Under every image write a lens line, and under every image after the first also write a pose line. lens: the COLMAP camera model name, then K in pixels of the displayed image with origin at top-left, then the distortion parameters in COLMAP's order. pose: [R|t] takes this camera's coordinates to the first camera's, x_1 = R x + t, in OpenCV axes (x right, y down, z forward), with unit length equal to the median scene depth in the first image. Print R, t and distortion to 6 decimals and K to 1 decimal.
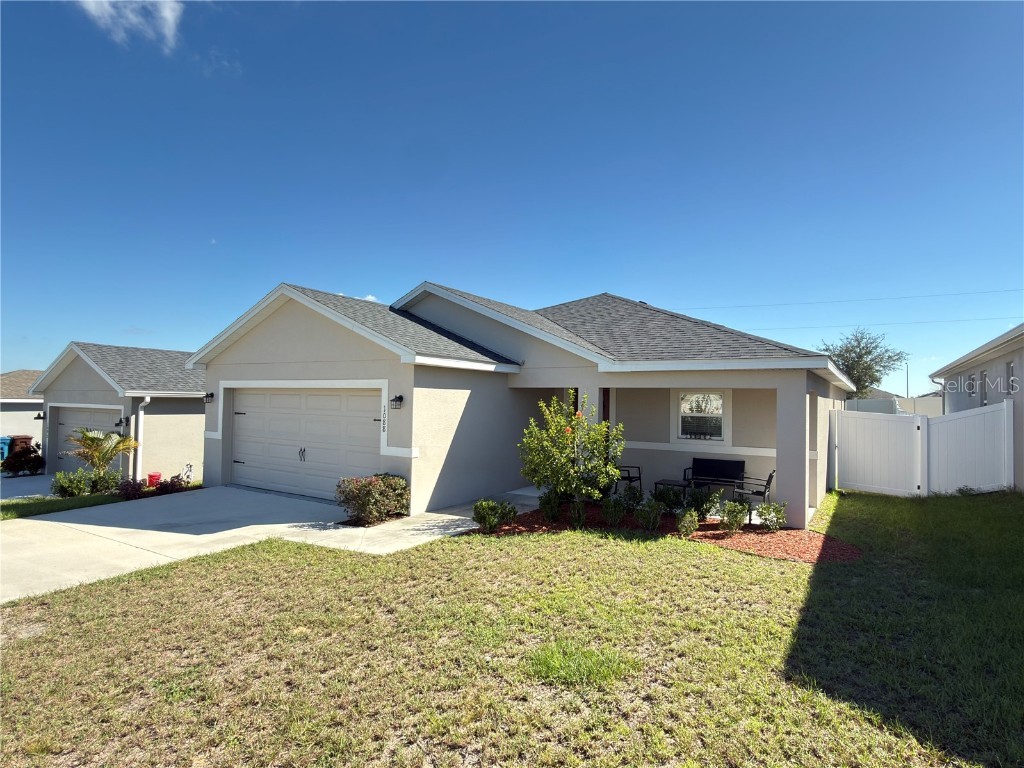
lens RADIAL K [[570.1, 0, 512.0], [0, 570.1, 384.0], [0, 0, 1]] dist [0.013147, -0.002178]
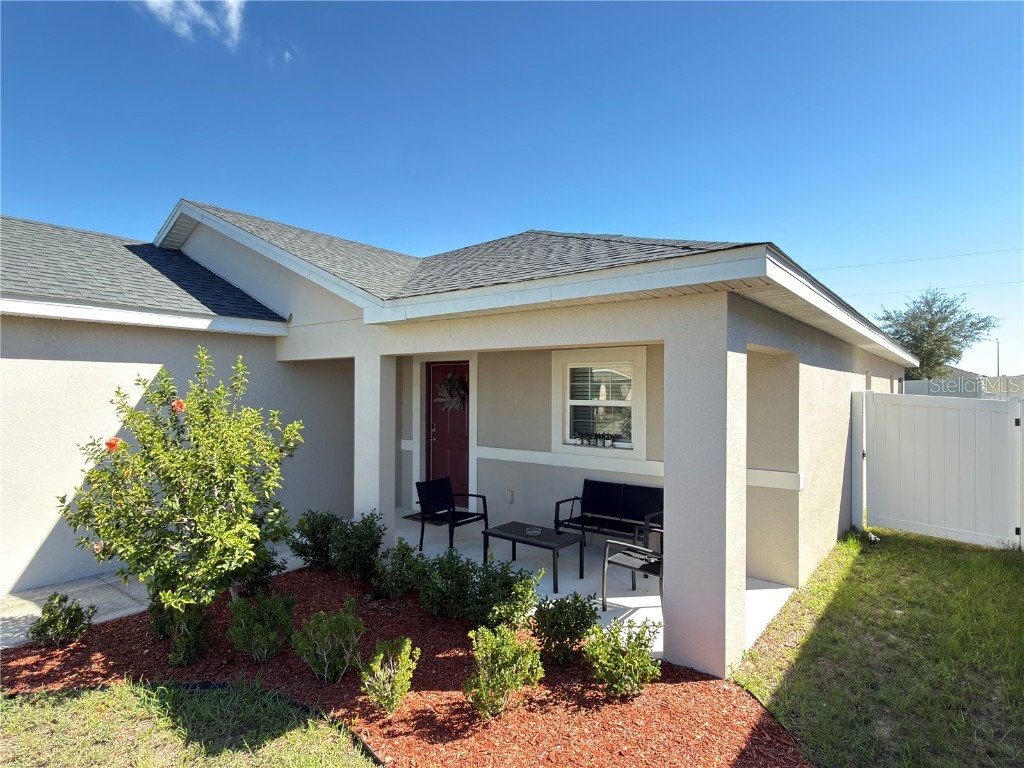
lens RADIAL K [[570.1, 0, 512.0], [0, 570.1, 384.0], [0, 0, 1]] dist [0.013147, -0.002178]
pose [[0.995030, -0.013018, -0.098718, 0.281156], [0.014955, 0.999709, 0.018907, 0.021765], [0.098444, -0.020289, 0.994936, 0.404023]]
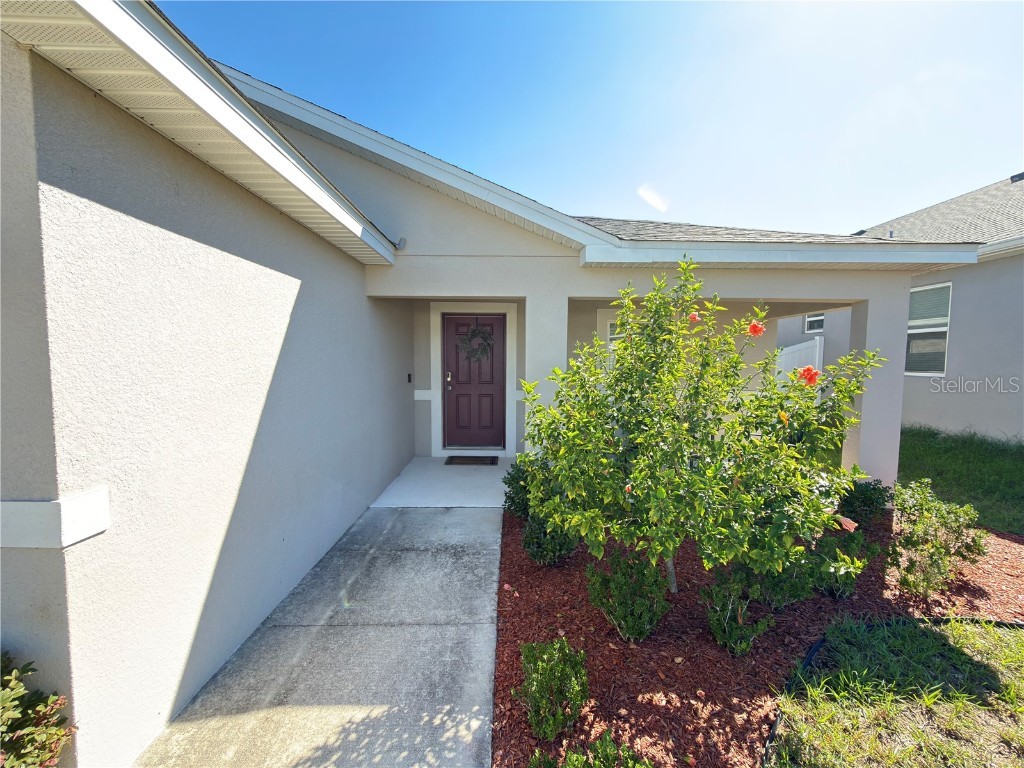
lens RADIAL K [[408.8, 0, 511.9], [0, 408.8, 384.7], [0, 0, 1]] dist [0.003329, -0.000173]
pose [[0.826727, -0.048039, 0.560549, -0.093197], [-0.011402, 0.994713, 0.102064, 0.042591], [-0.562488, -0.090770, 0.821808, 0.603738]]
